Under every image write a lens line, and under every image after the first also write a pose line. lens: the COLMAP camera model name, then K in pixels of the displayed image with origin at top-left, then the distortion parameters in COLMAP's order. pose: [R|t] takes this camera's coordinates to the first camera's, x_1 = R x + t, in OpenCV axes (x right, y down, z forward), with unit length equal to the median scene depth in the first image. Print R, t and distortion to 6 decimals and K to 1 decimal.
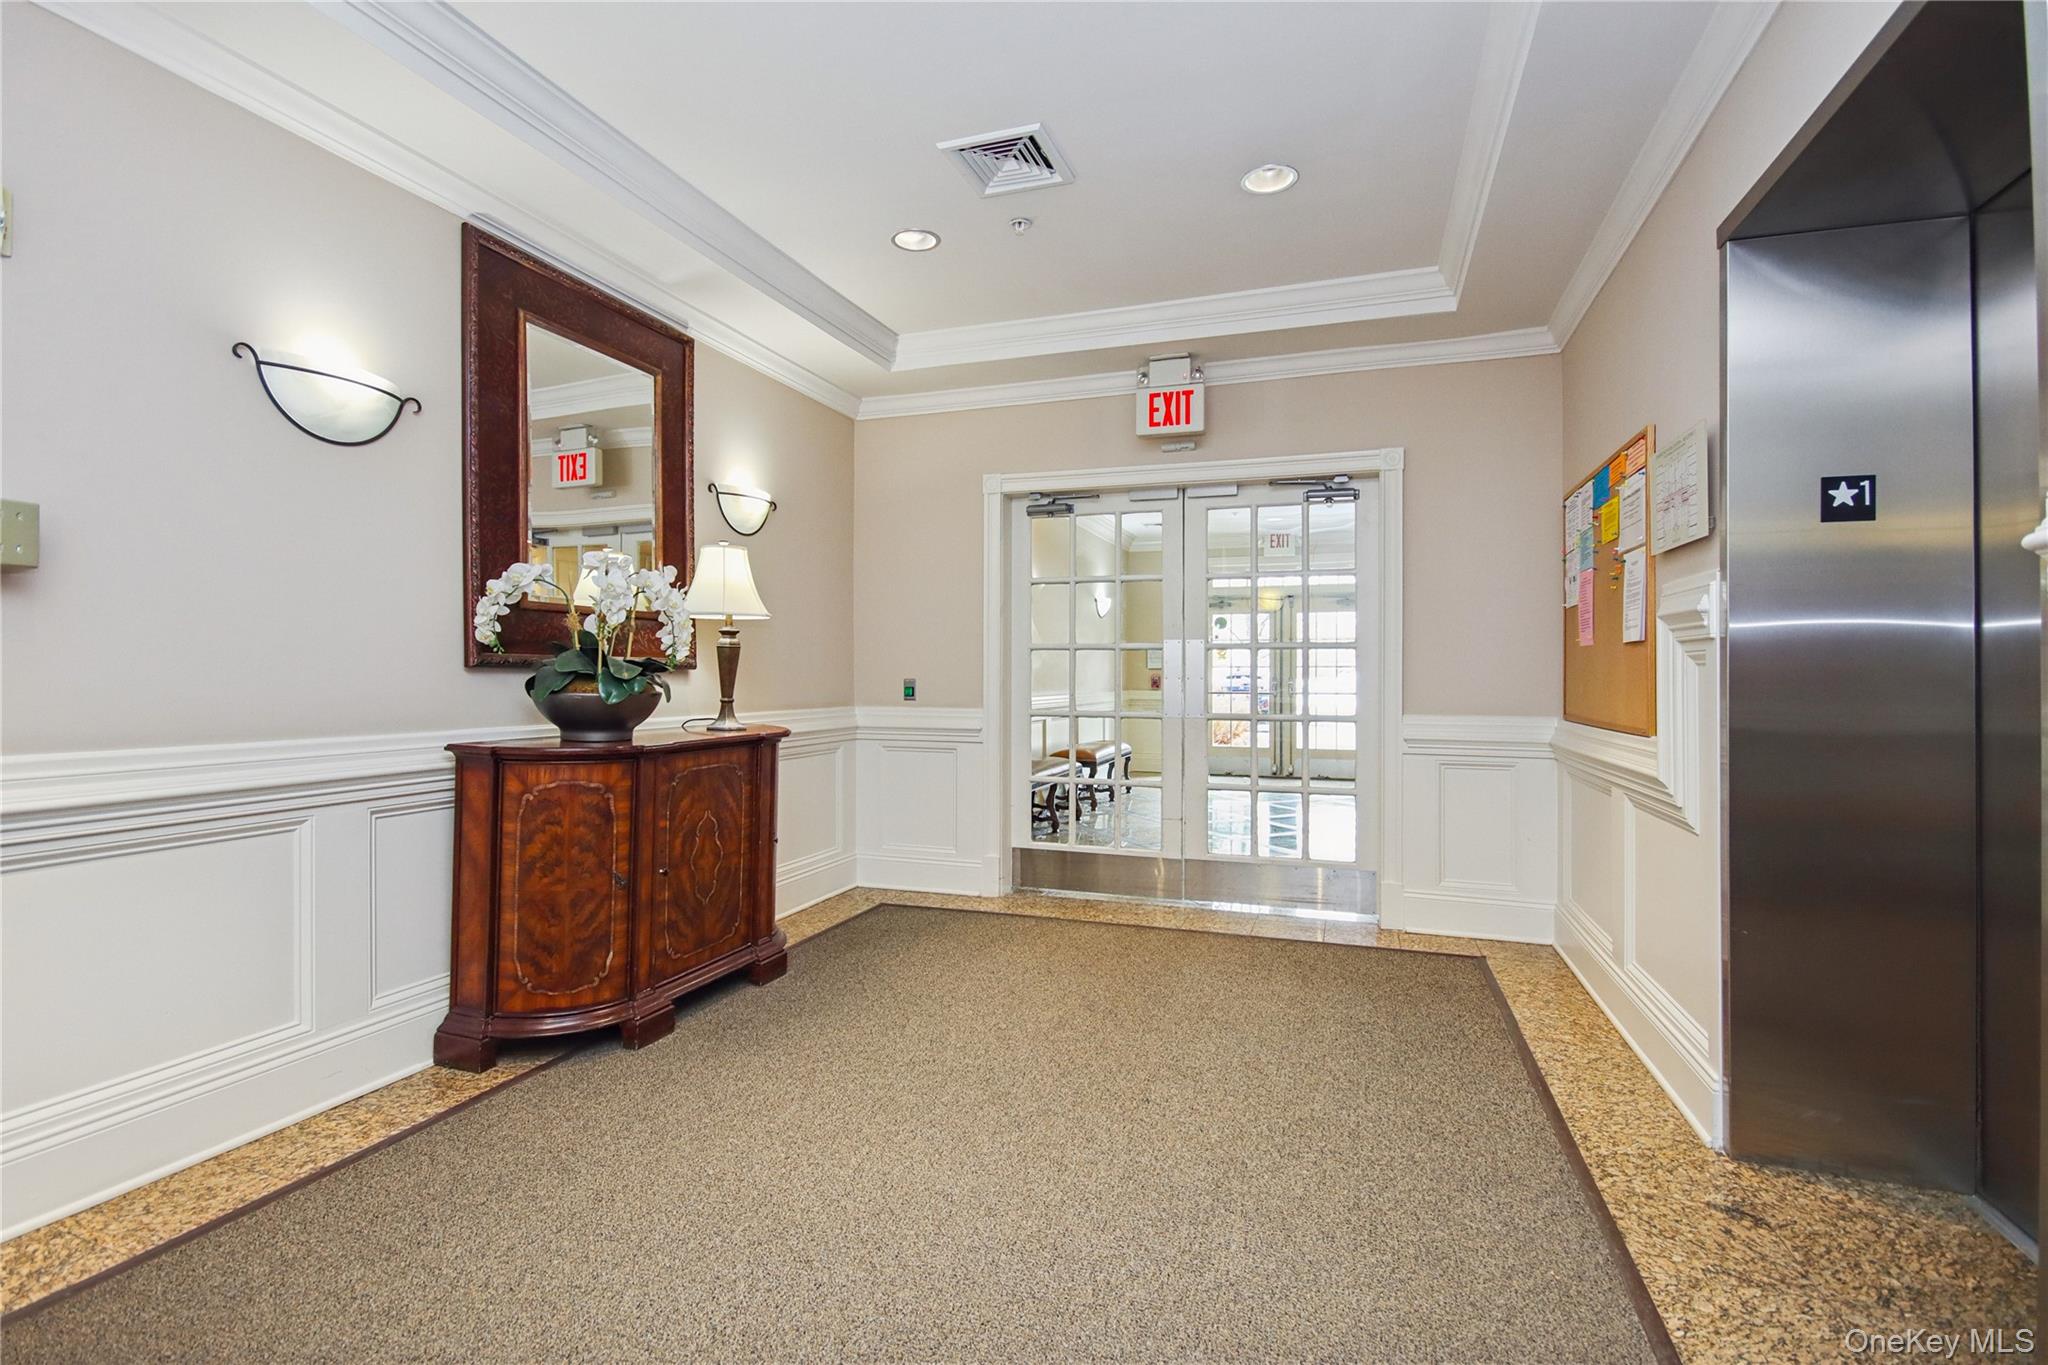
lens RADIAL K [[955.0, 0, 1024.0], [0, 955.0, 682.5], [0, 0, 1]] dist [0.012722, -0.007010]
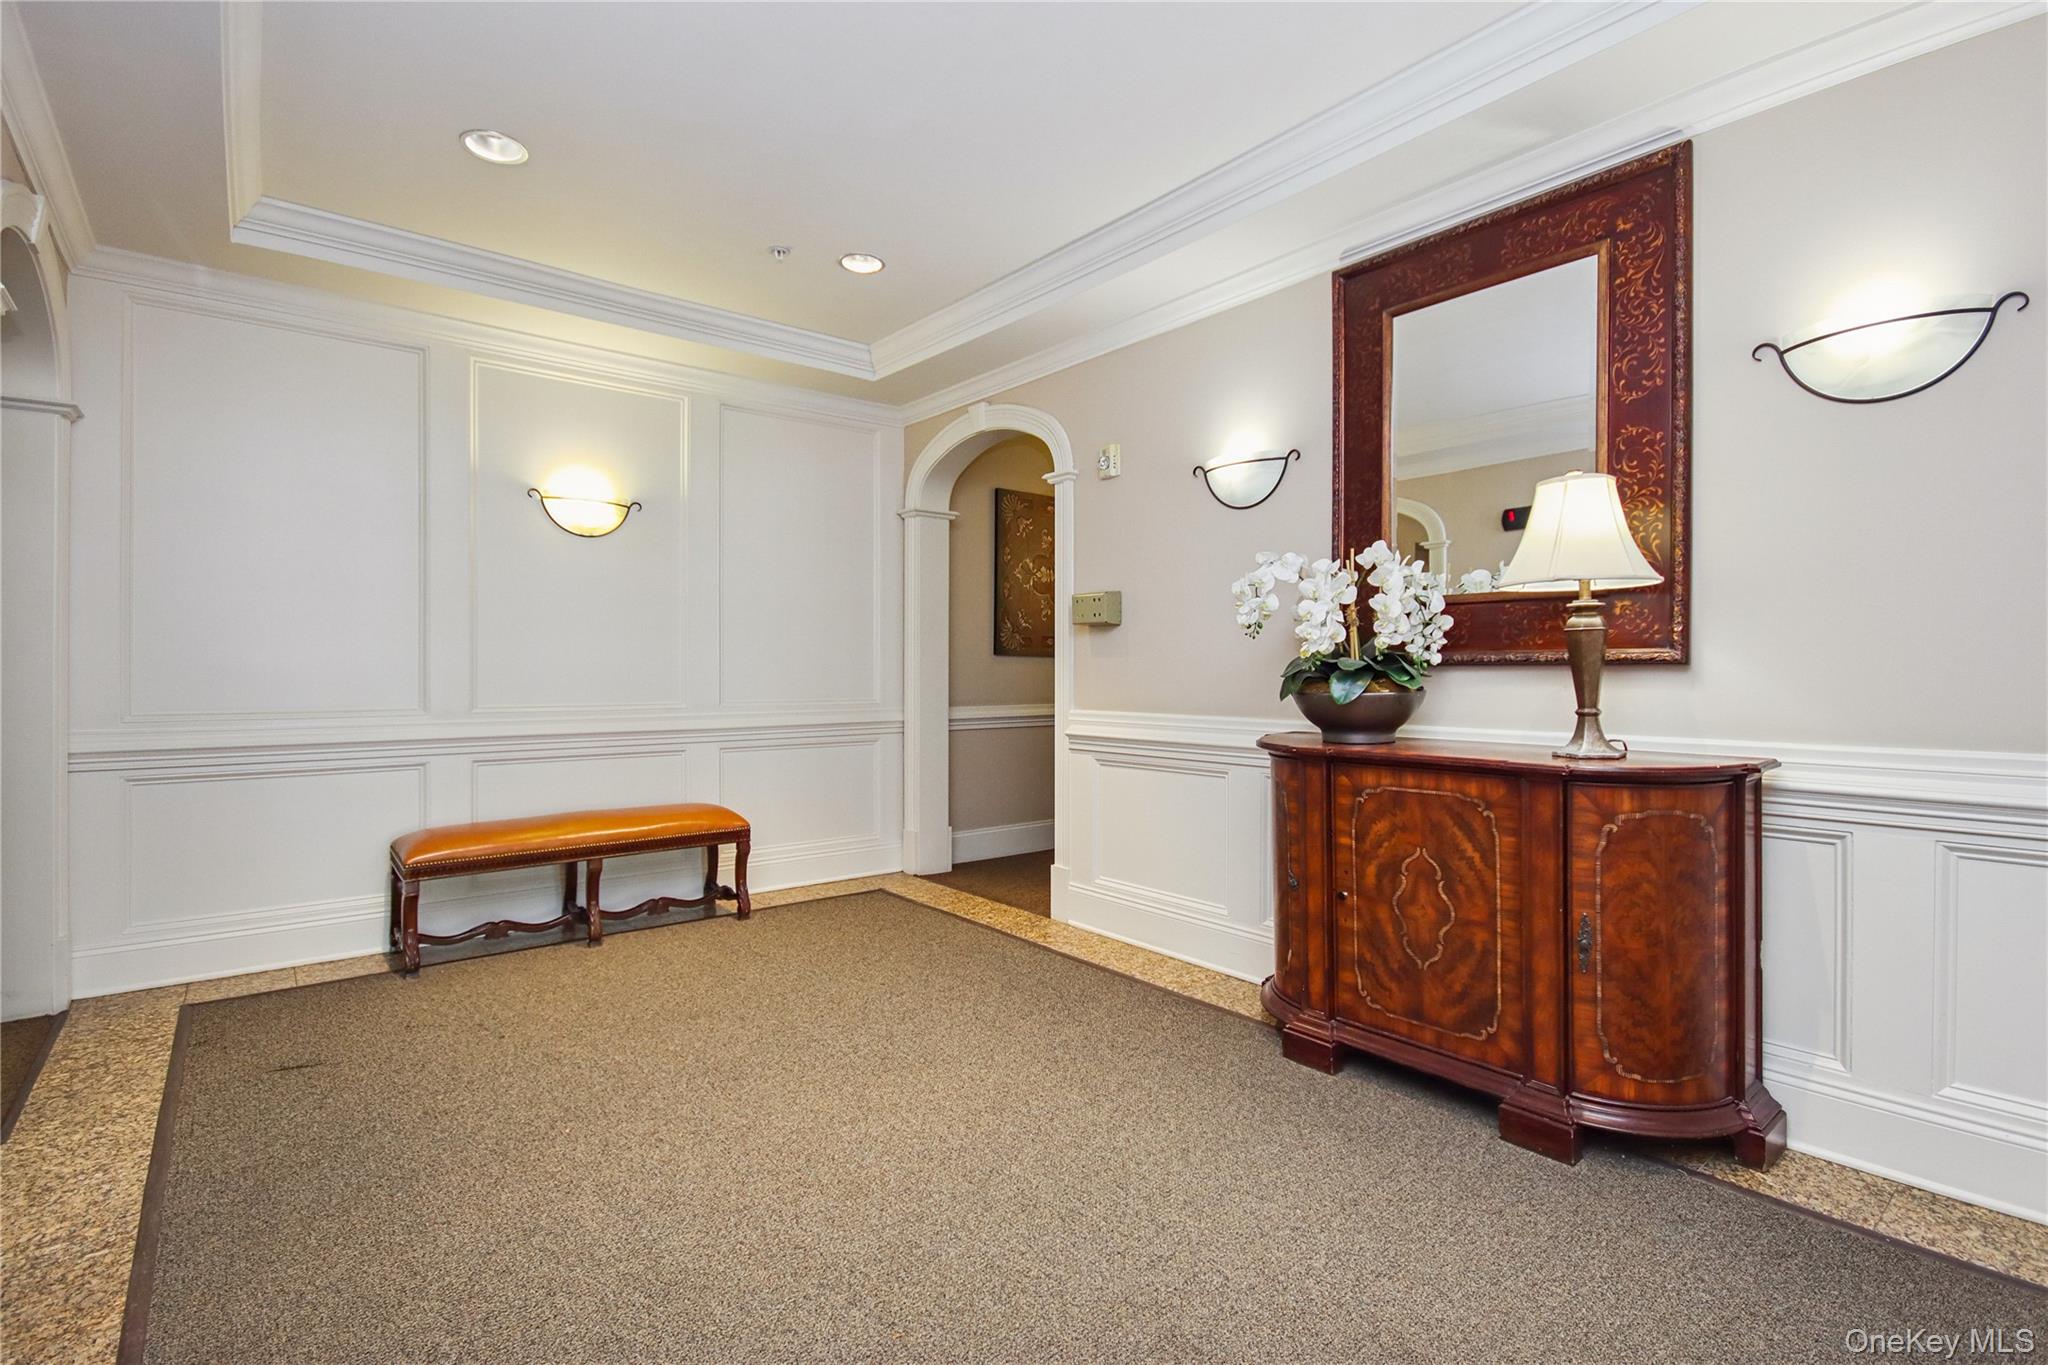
lens RADIAL K [[955.0, 0, 1024.0], [0, 955.0, 682.5], [0, 0, 1]] dist [0.012722, -0.007010]
pose [[-0.525015, 0.003524, -0.851086, 0.514852], [-0.011078, 0.999878, 0.010974, -0.005194], [0.851021, 0.015190, -0.524912, 1.170760]]
